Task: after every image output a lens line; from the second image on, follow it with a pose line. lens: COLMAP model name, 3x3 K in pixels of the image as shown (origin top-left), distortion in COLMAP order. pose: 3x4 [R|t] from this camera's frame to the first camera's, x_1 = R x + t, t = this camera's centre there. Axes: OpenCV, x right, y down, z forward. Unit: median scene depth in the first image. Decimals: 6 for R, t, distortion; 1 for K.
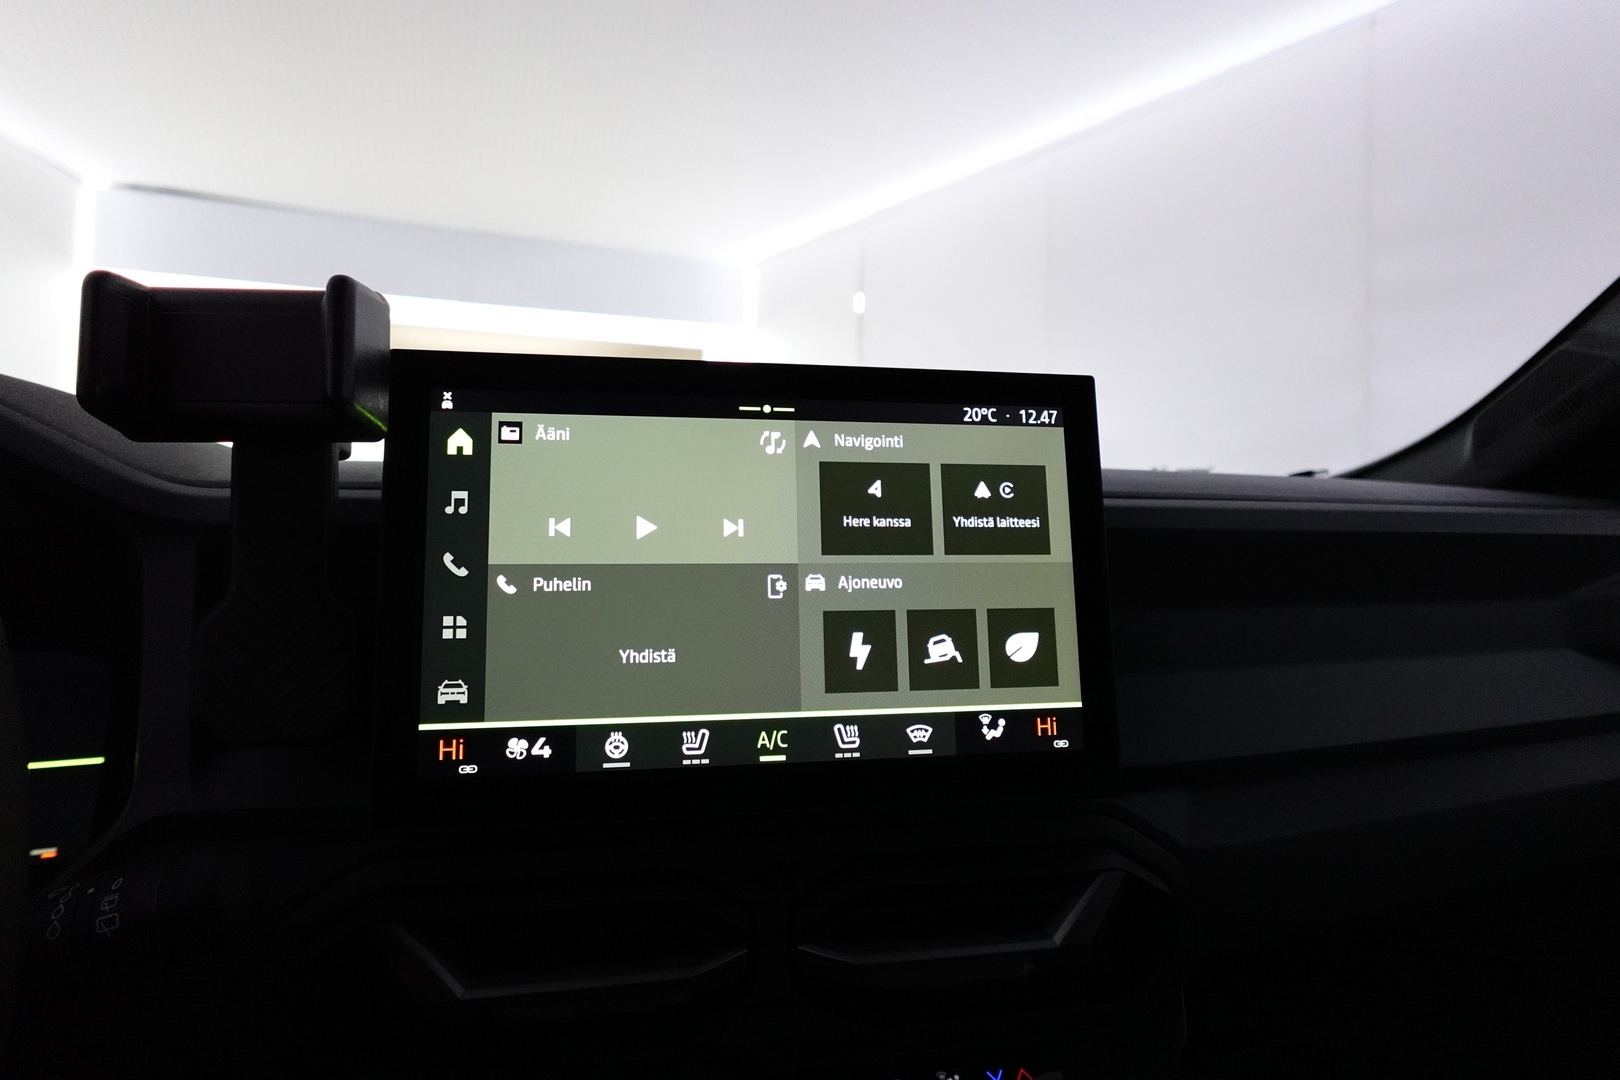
lens RADIAL K [[898.1, 0, 810.0], [0, 898.1, 540.0], [0, 0, 1]] dist [-0.026534, -0.000088]
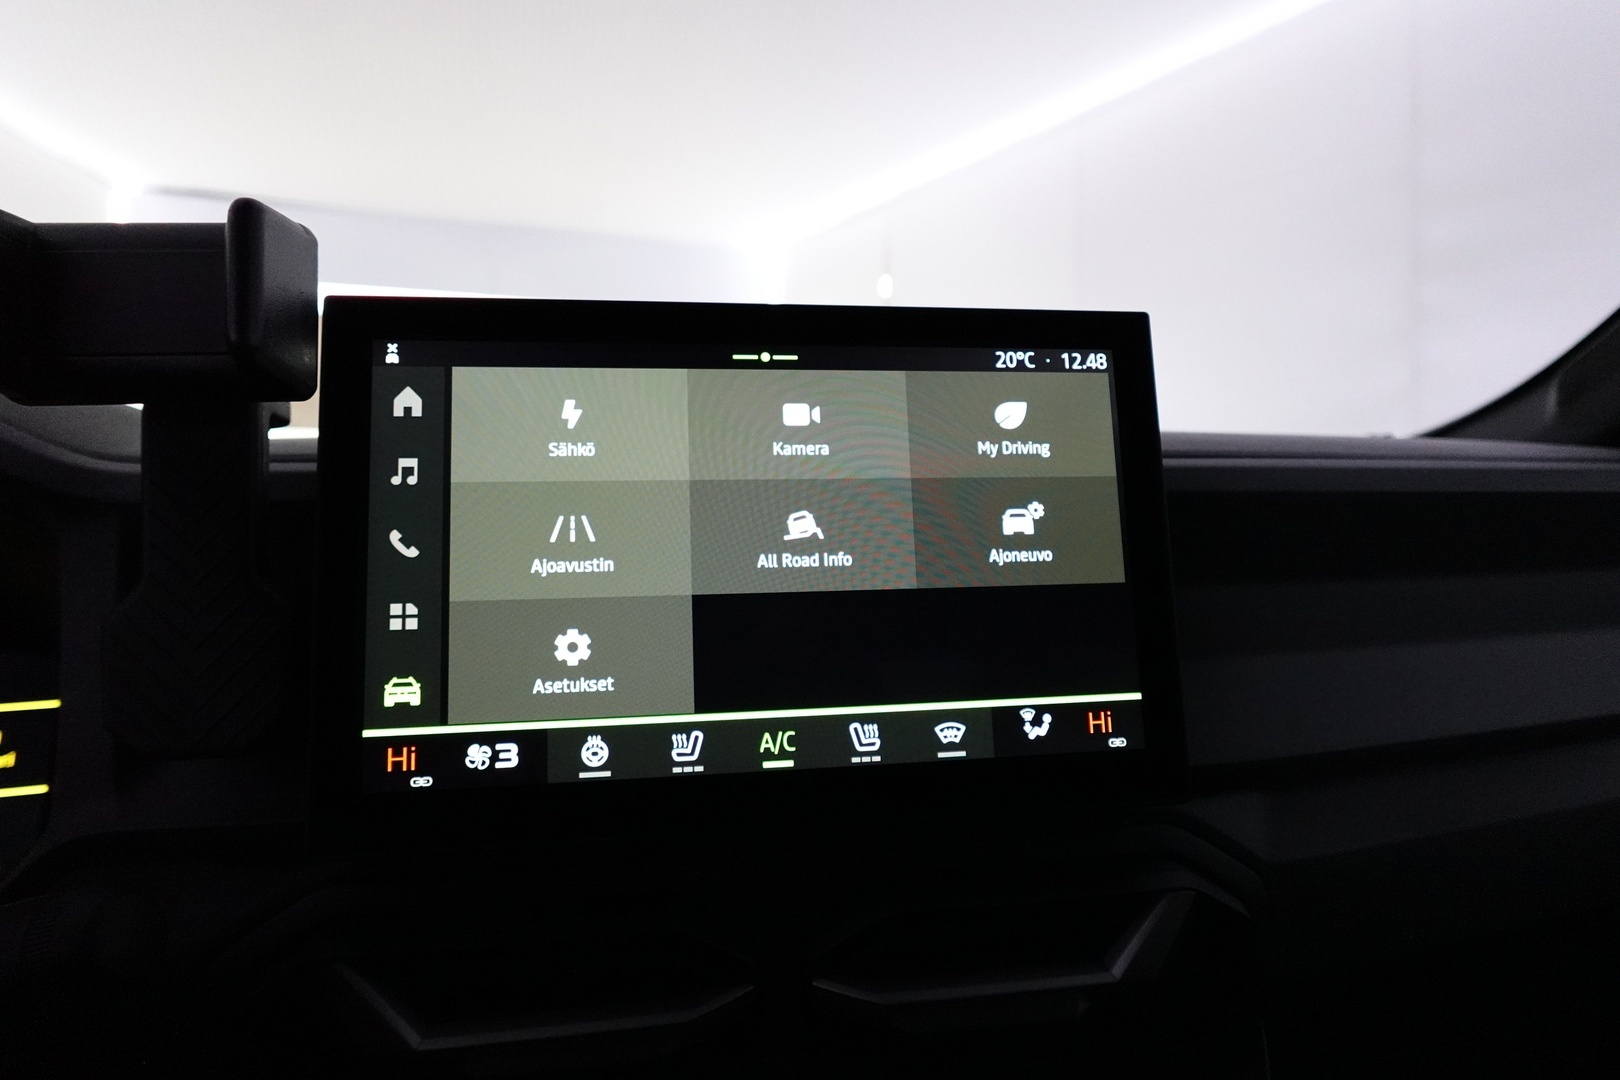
lens RADIAL K [[898.1, 0, 810.0], [0, 898.1, 540.0], [0, 0, 1]] dist [-0.026534, -0.000088]
pose [[0.999209, -0.018492, -0.035209, 0.022412], [0.018984, 0.999726, 0.013695, 0.018460], [0.034946, -0.014353, 0.999286, 0.147542]]
